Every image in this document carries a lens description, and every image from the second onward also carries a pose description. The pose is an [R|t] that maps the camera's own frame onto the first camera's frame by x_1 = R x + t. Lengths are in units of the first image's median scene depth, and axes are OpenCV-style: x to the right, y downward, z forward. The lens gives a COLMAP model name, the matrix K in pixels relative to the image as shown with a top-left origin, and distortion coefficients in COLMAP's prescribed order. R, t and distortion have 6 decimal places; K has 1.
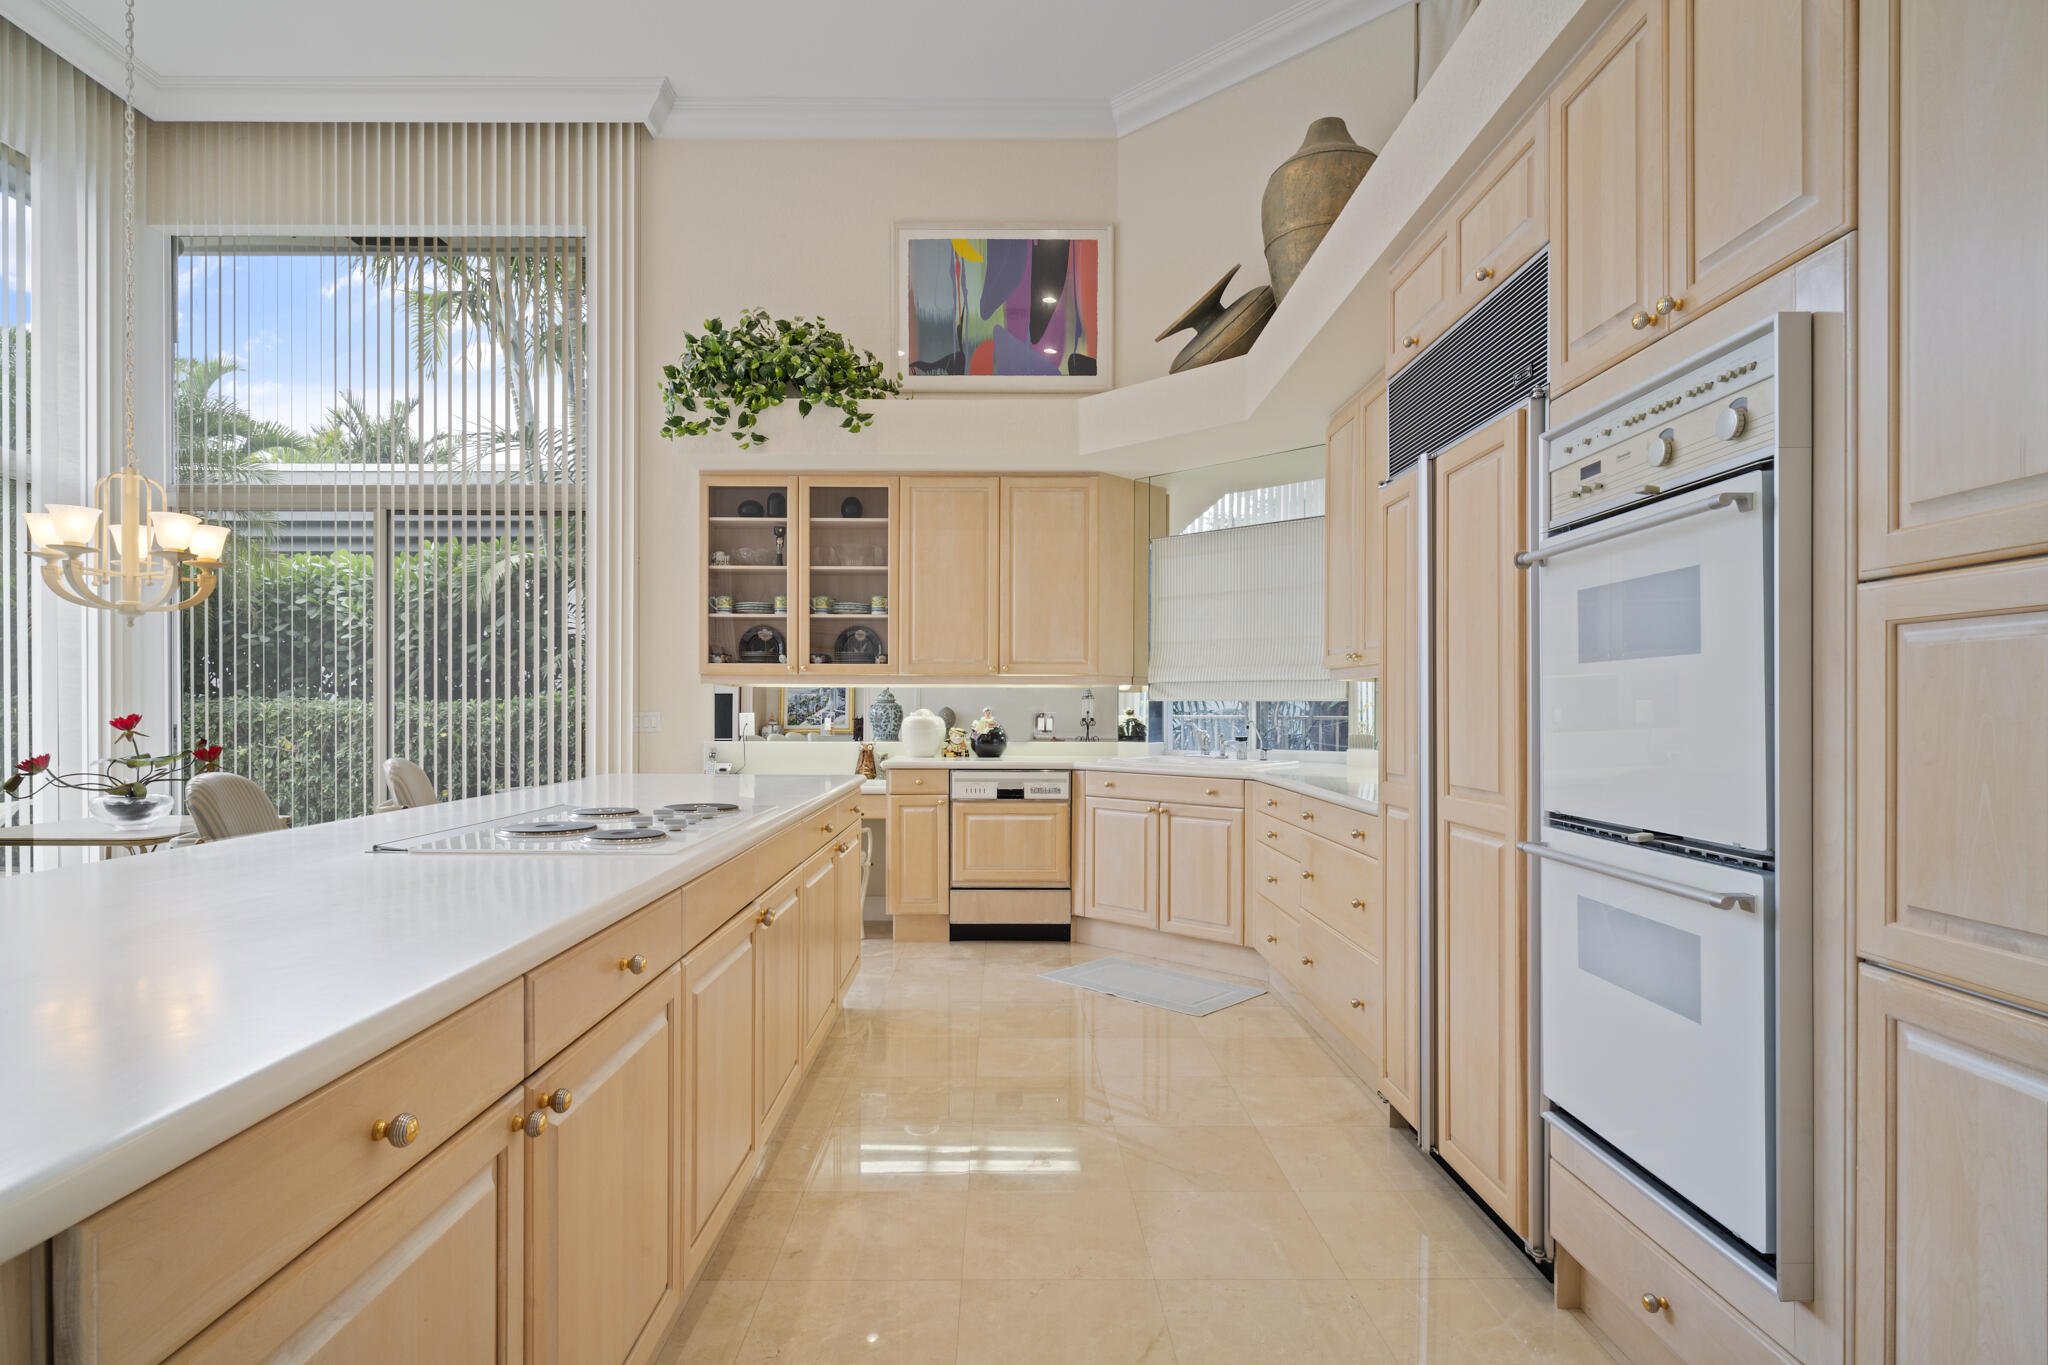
lens RADIAL K [[1040.0, 0, 1024.0], [0, 1040.0, 682.5], [0, 0, 1]] dist [0.018814, 0.000270]
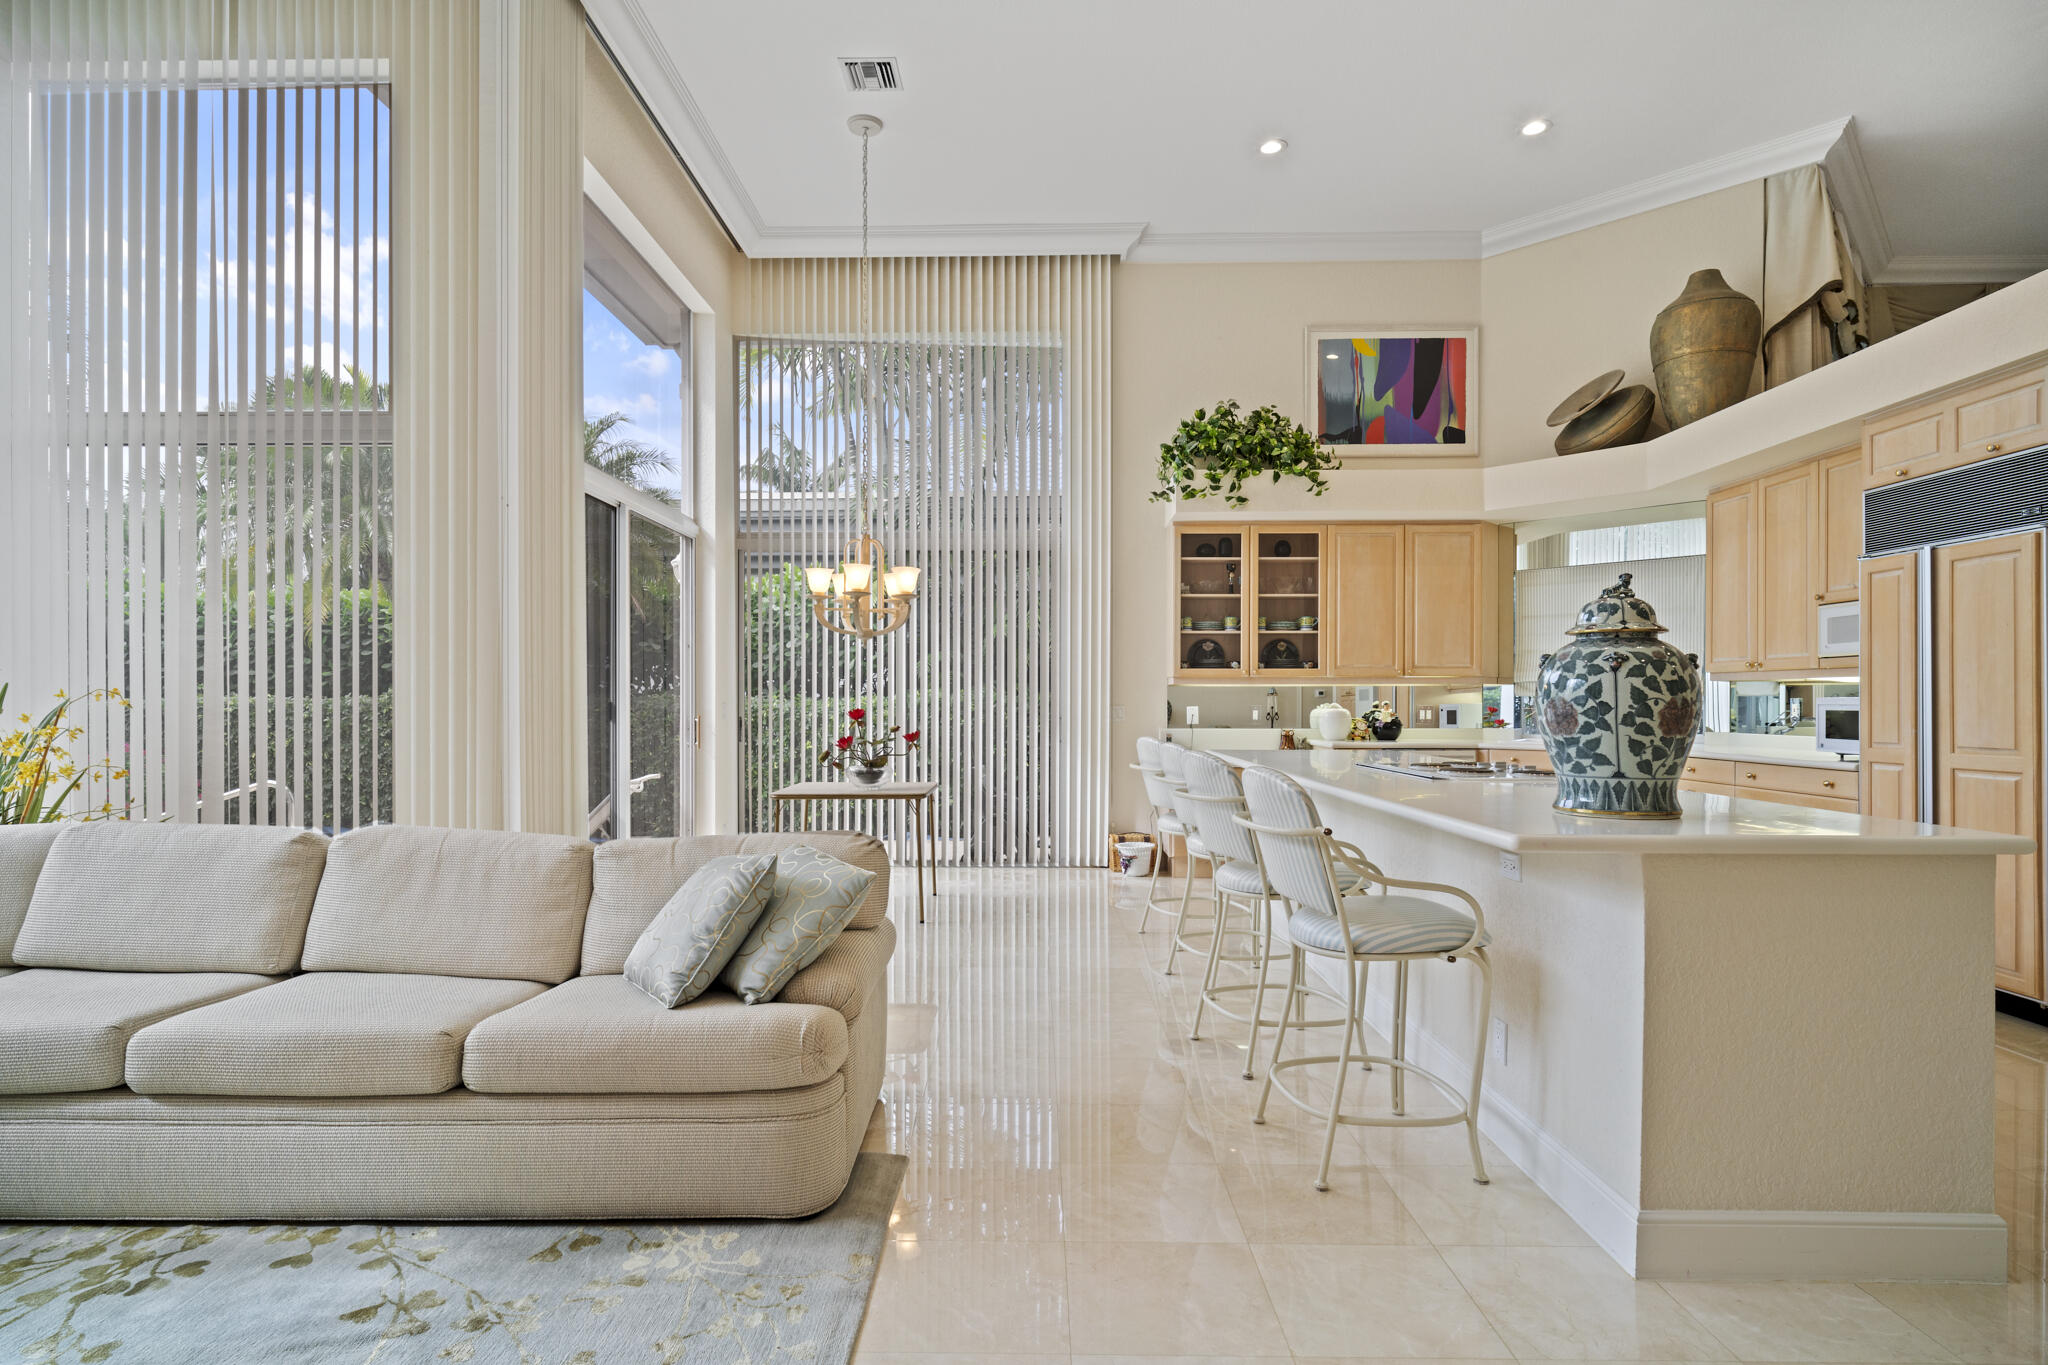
lens RADIAL K [[1052.3, 0, 1017.6], [0, 1052.3, 693.6], [0, 0, 1]] dist [-0.001128, -0.000306]
pose [[0.999696, -0.003068, -0.024454, -0.476533], [0.003368, 0.999919, 0.012253, -0.003937], [0.024414, -0.012332, 0.999626, -0.332150]]
